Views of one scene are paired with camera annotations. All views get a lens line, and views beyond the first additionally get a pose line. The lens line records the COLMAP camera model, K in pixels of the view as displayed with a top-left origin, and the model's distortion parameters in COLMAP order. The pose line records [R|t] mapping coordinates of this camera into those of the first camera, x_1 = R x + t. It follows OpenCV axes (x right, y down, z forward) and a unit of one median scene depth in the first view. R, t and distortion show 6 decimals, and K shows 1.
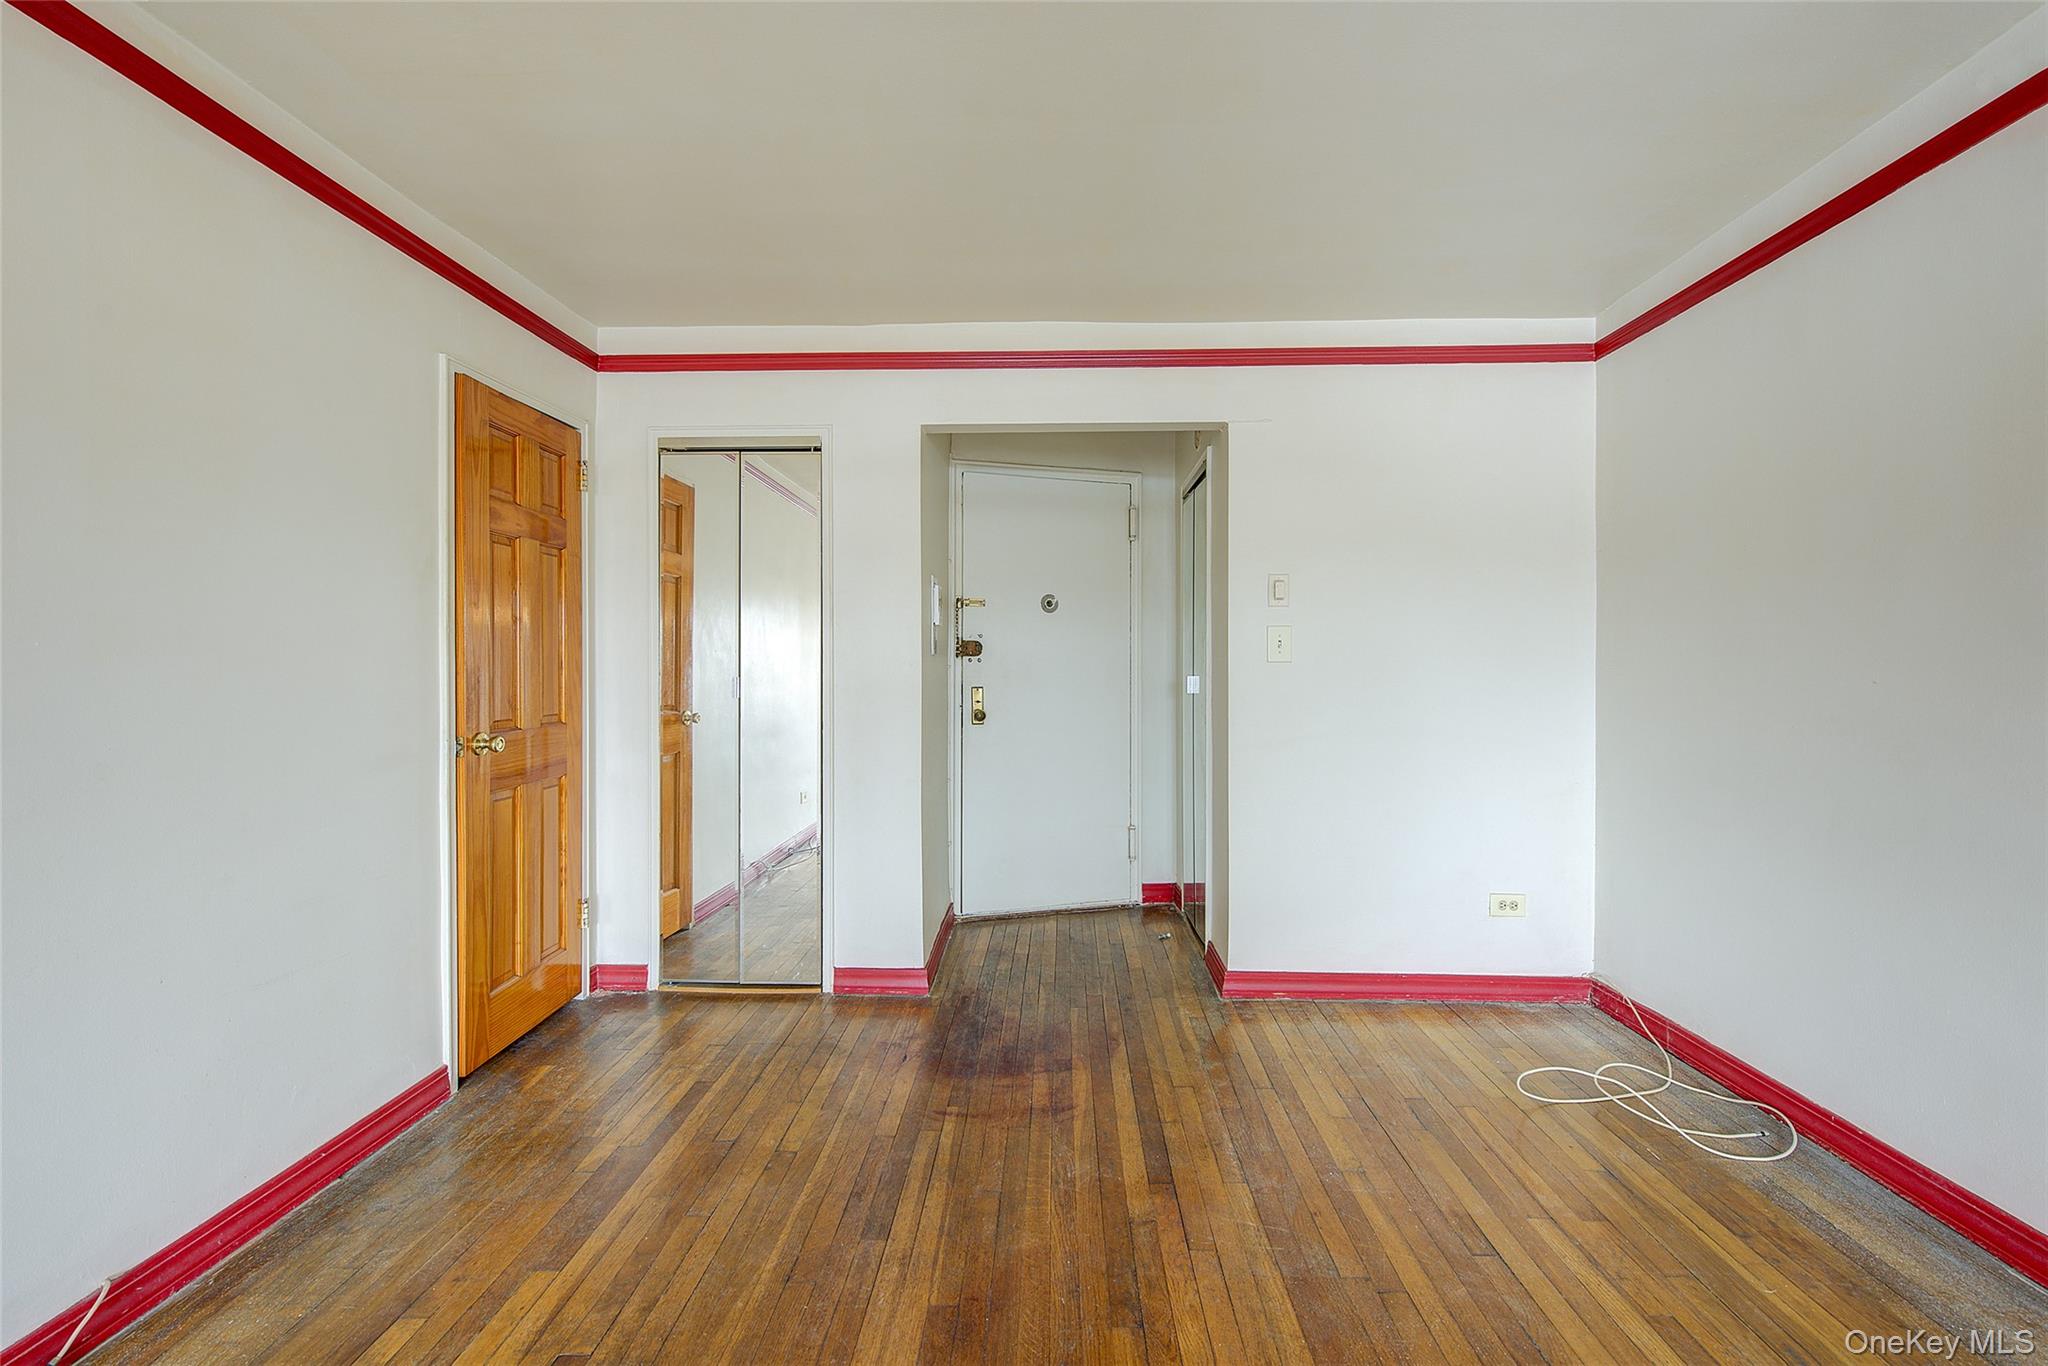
lens RADIAL K [[823.8, 0, 1038.3], [0, 823.8, 666.5], [0, 0, 1]] dist [-0.001136, -0.000133]
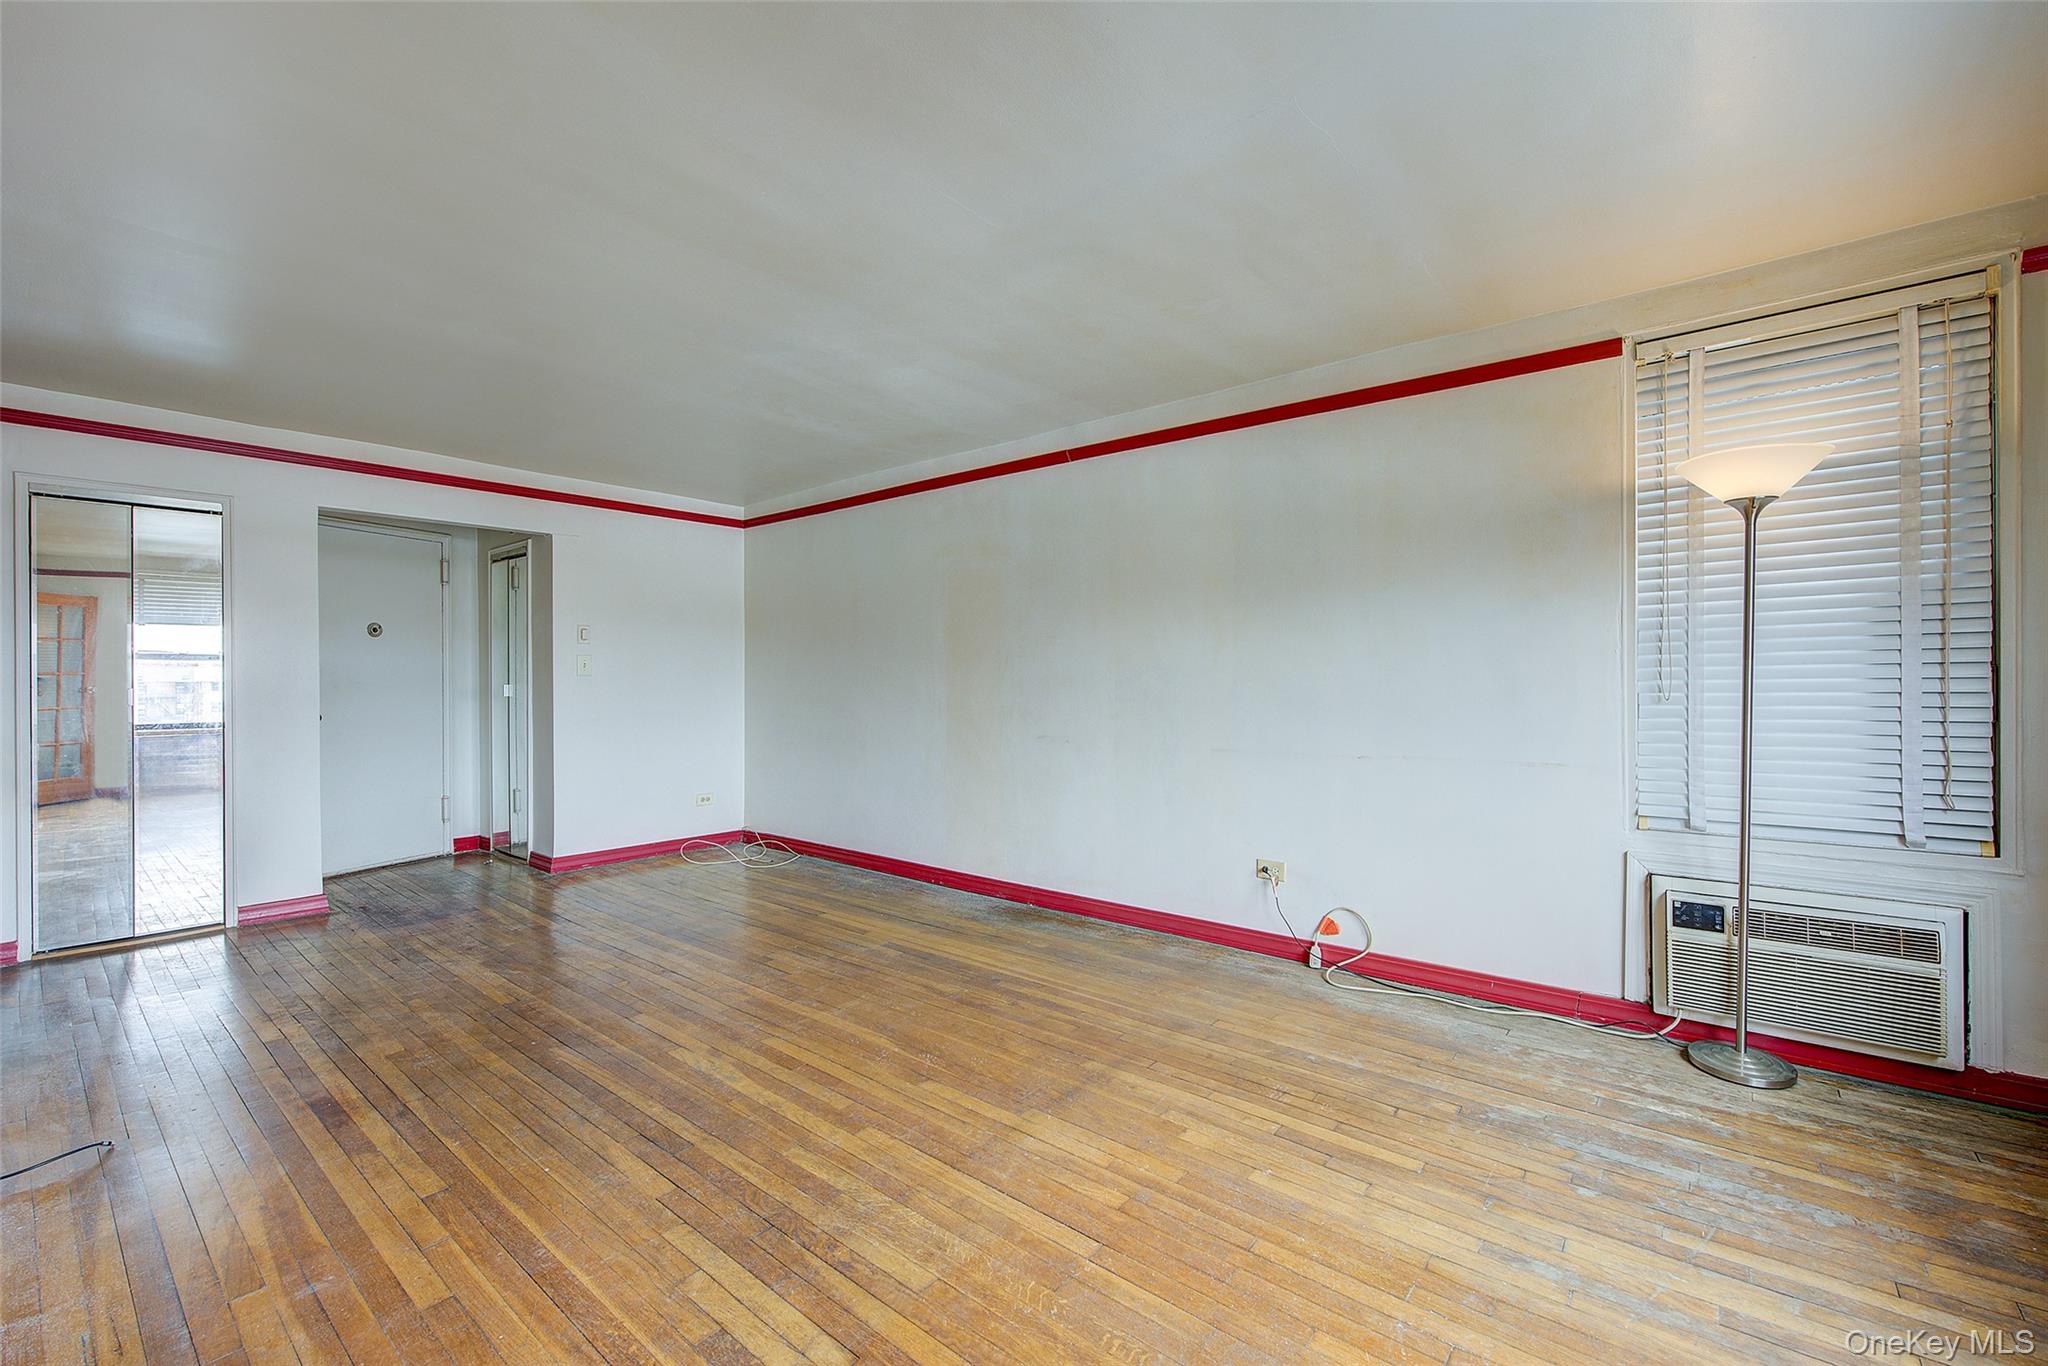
lens RADIAL K [[852.5, 0, 1025.8], [0, 852.5, 675.3], [0, 0, 1]] dist [-0.000292, -0.000481]
pose [[0.622097, -0.000321, 0.782940, -0.535479], [0.001751, 0.999998, -0.000982, -0.002623], [-0.782938, 0.001982, 0.622097, -0.848090]]
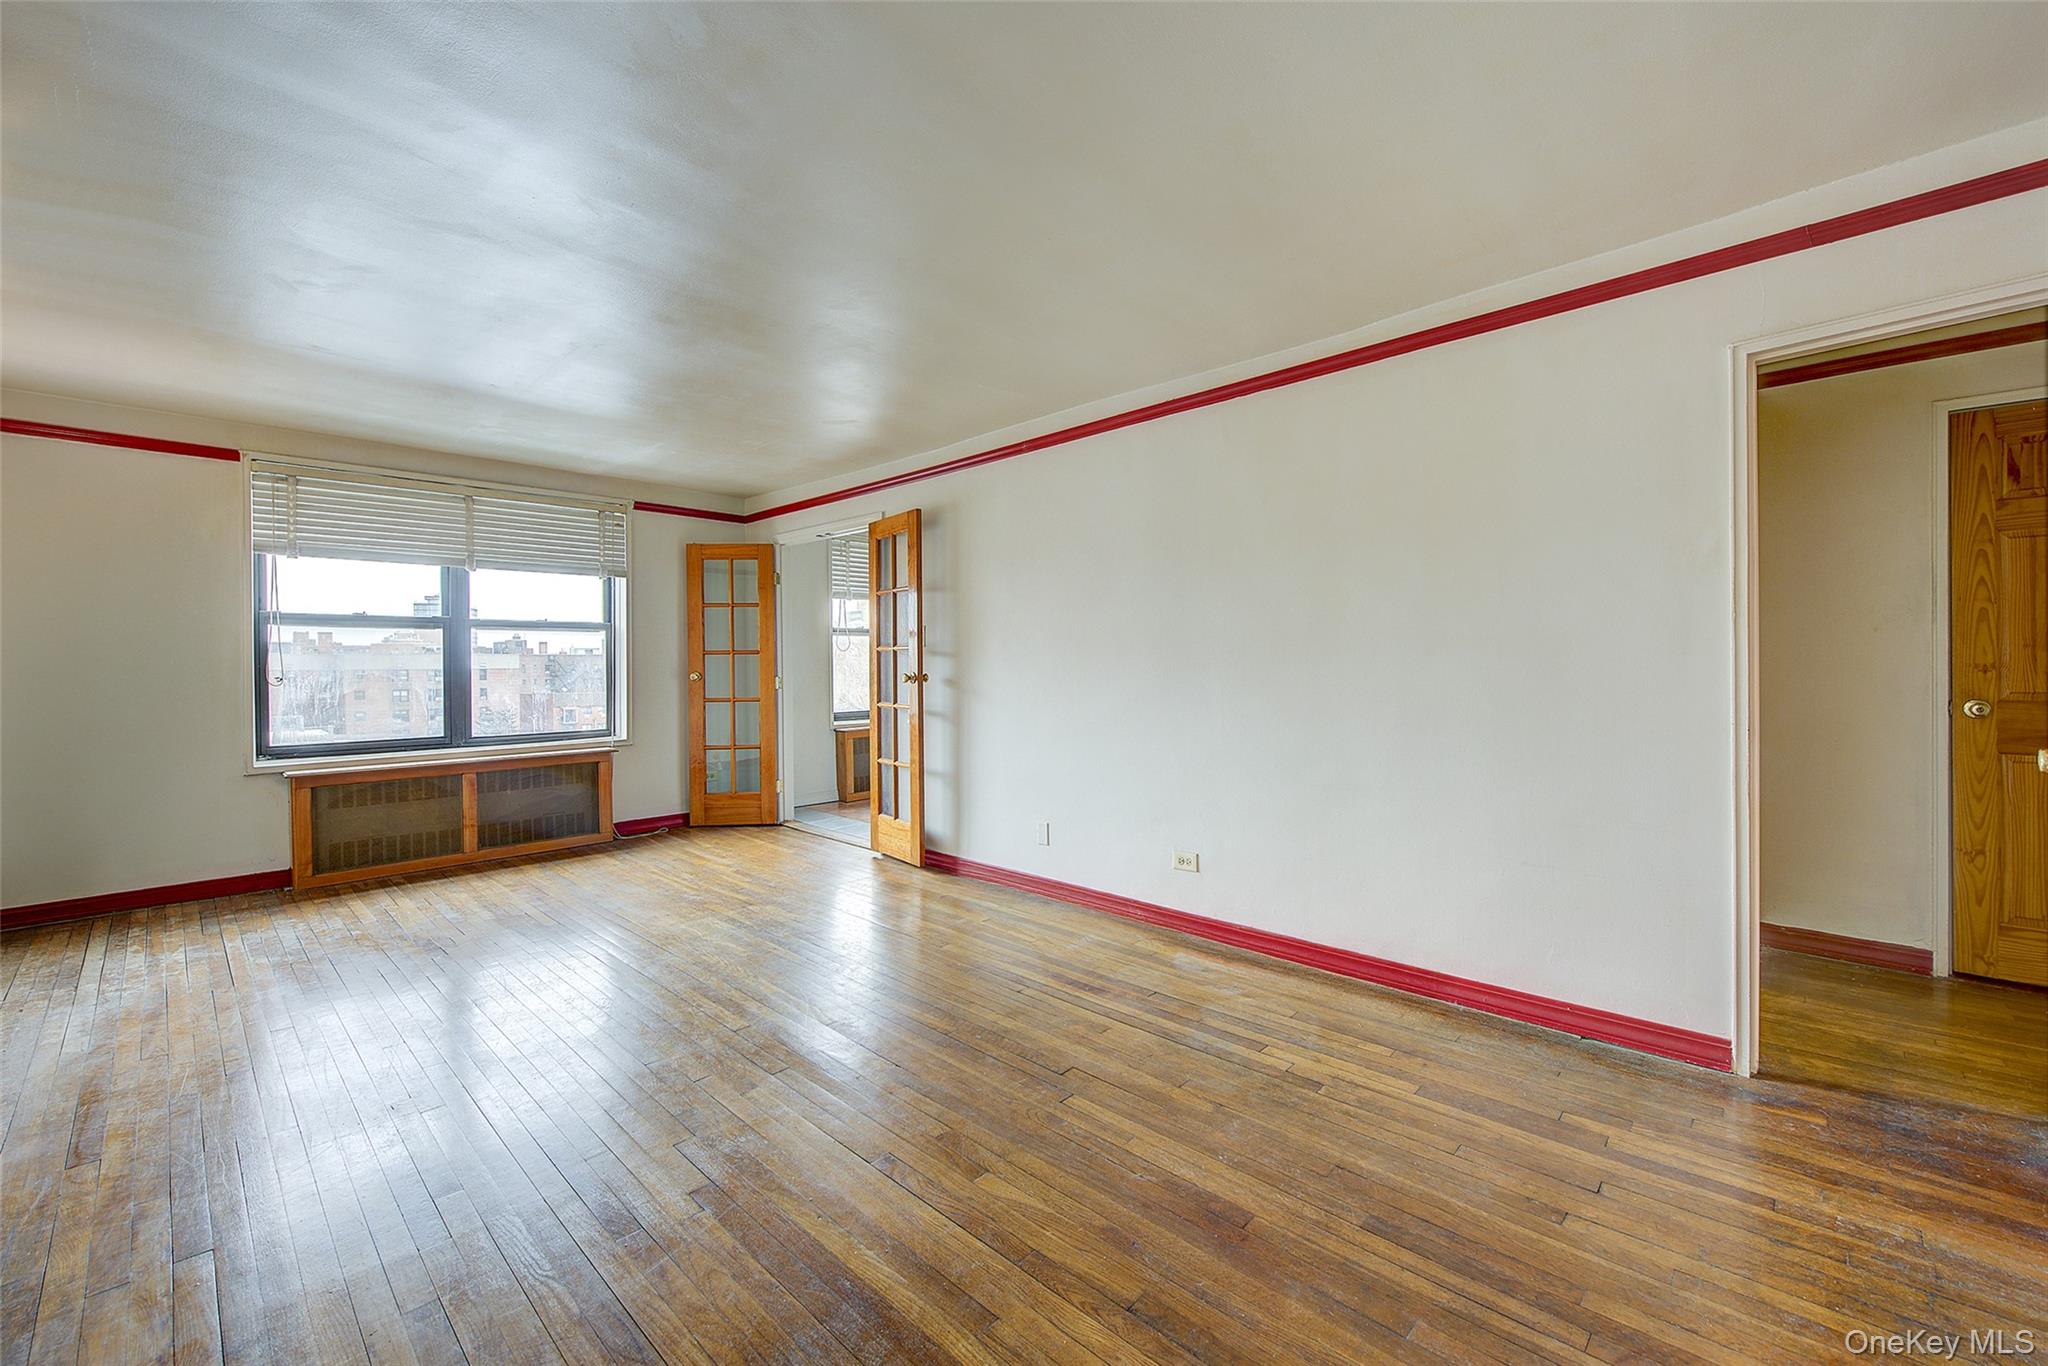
lens RADIAL K [[820.1, 0, 1029.5], [0, 820.1, 667.4], [0, 0, 1]] dist [-0.000511, -0.000180]
pose [[-0.671525, 0.009070, -0.740926, 0.474994], [0.010453, 0.999942, 0.002766, 0.006170], [0.740908, -0.005888, -0.671581, 0.799943]]
